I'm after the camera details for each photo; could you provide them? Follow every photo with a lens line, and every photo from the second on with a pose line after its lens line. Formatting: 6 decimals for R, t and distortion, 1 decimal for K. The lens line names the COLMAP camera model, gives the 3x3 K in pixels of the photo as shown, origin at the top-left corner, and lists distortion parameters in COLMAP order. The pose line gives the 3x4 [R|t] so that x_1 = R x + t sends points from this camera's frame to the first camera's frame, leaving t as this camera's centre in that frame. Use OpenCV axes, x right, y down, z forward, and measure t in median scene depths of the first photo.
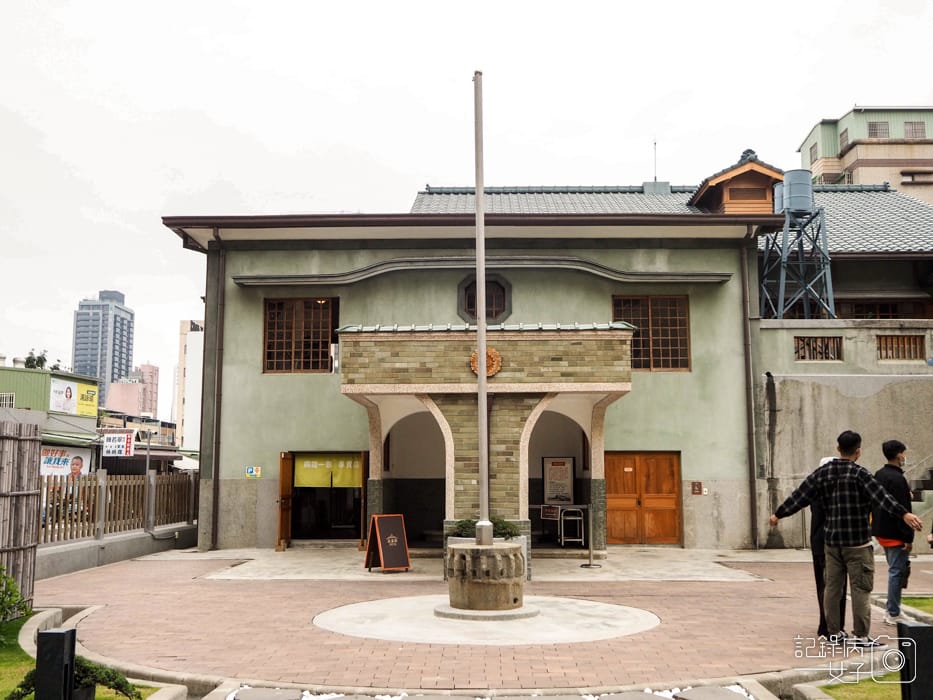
lens RADIAL K [[963.0, 0, 463.1], [0, 963.0, 345.3], [0, 0, 1]] dist [-0.012810, 0.000000]
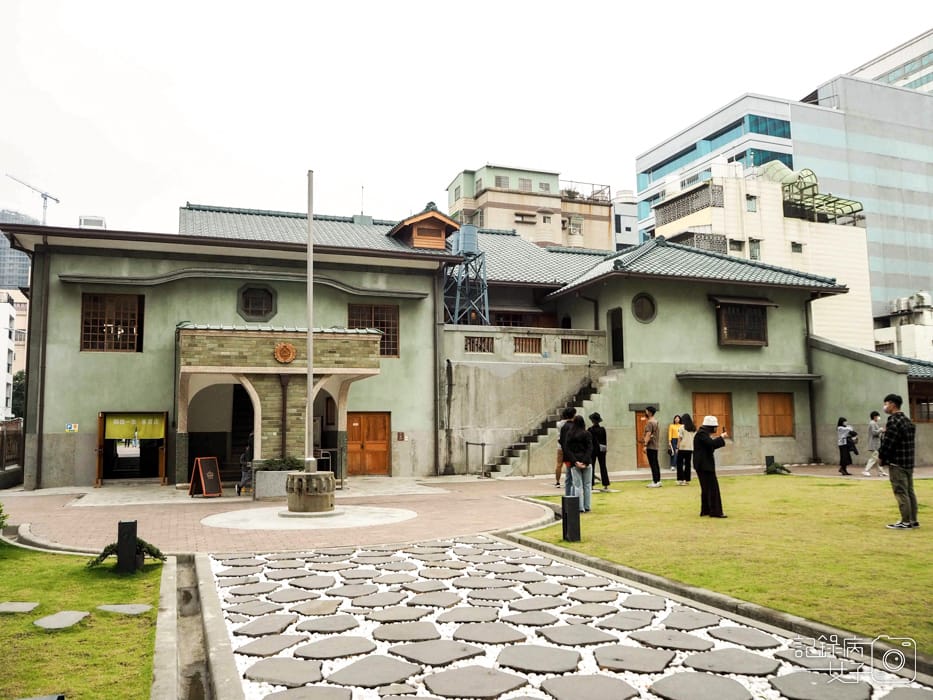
lens RADIAL K [[780.1, 0, 469.5], [0, 780.1, 344.7], [0, 0, 1]] dist [-0.058062, 0.023807]
pose [[0.924935, 0.029728, 0.378962, -0.118050], [-0.040164, 0.999000, 0.019661, -0.020826], [-0.377998, -0.033406, 0.925203, -0.147844]]
